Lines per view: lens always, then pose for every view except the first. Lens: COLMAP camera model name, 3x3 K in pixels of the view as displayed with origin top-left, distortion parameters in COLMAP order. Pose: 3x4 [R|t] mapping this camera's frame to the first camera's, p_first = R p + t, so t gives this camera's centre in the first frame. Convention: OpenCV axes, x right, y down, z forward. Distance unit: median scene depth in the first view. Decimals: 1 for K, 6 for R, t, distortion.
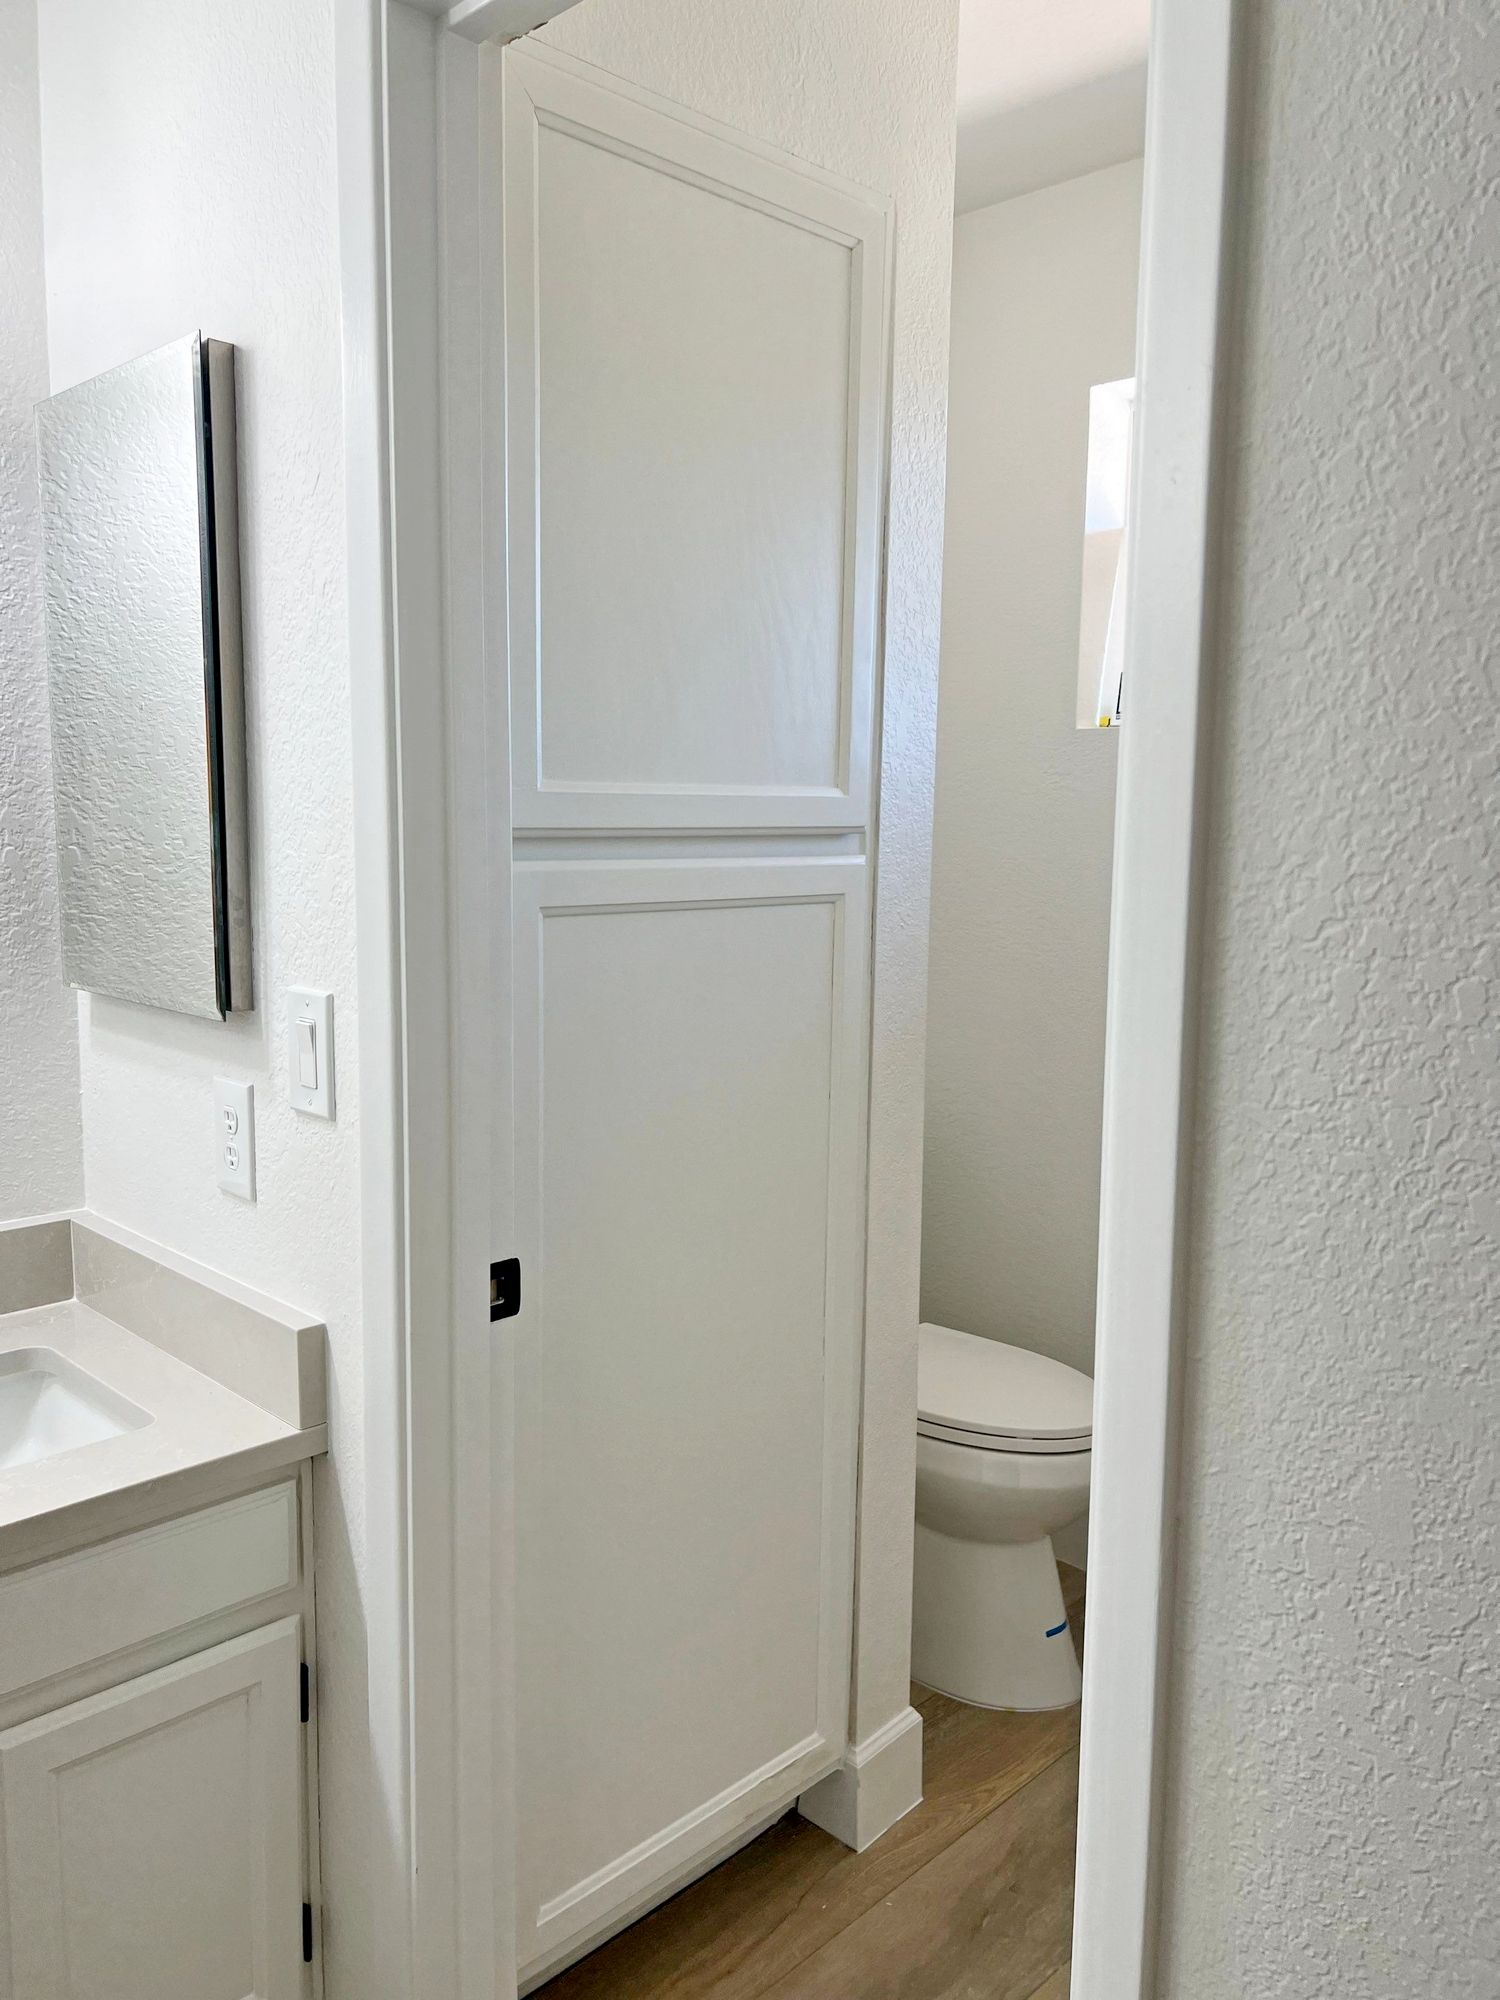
lens RADIAL K [[1511.1, 0, 750.0], [0, 1511.1, 1000.0], [0, 0, 1]] dist [0.066640, -0.090311]
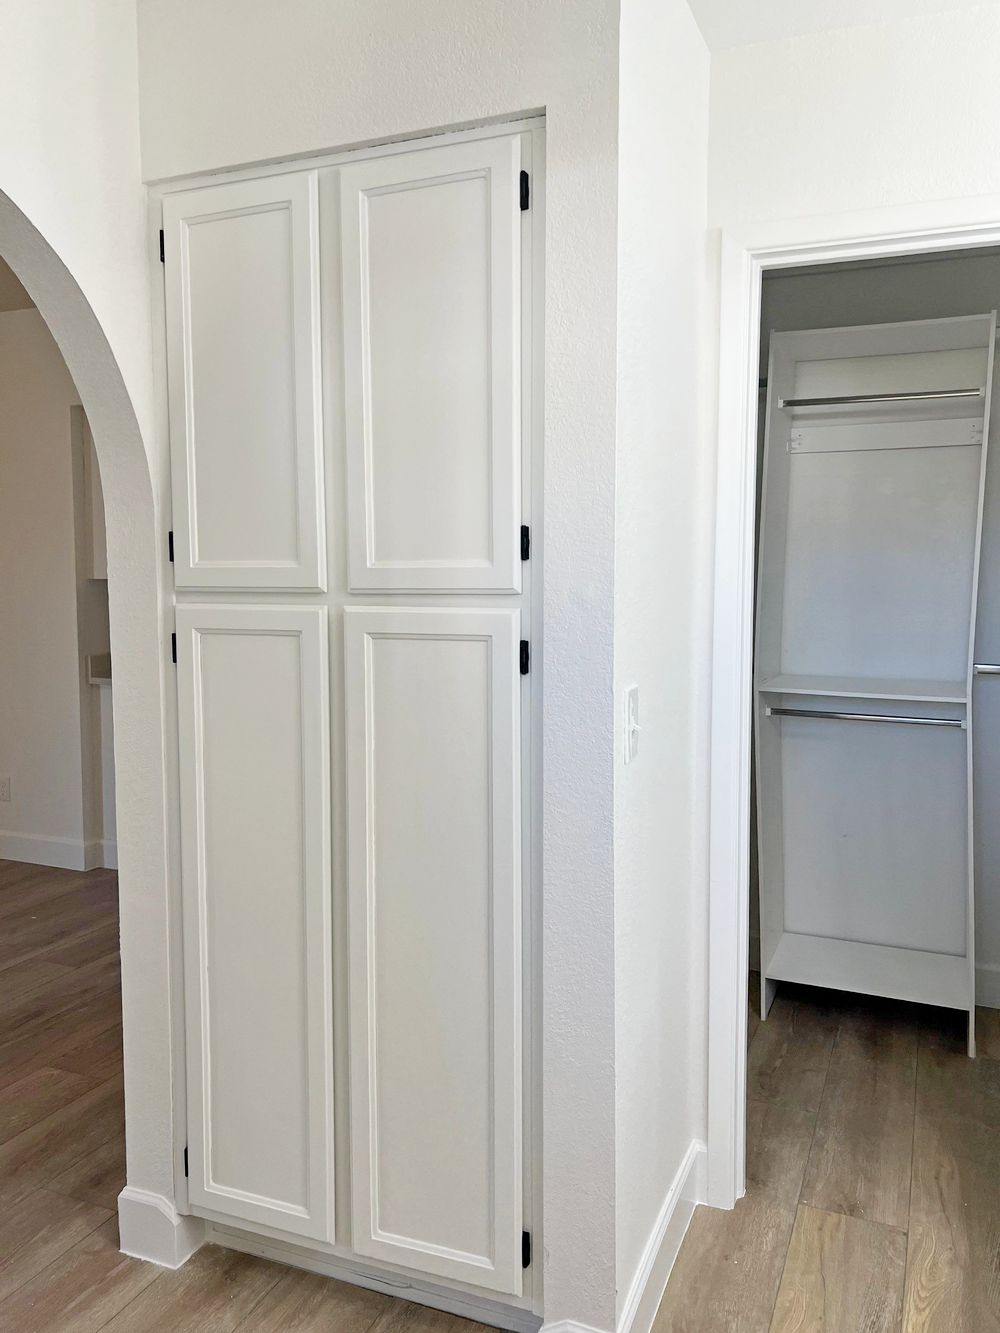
lens RADIAL K [[1007.1, 0, 500.0], [0, 1007.1, 666.5], [0, 0, 1]] dist [0.066640, -0.090311]
pose [[0.384255, 0.077157, -0.919997, 1.100324], [-0.107437, 0.993468, 0.038446, -0.095507], [0.916954, 0.084069, 0.390035, 0.796456]]
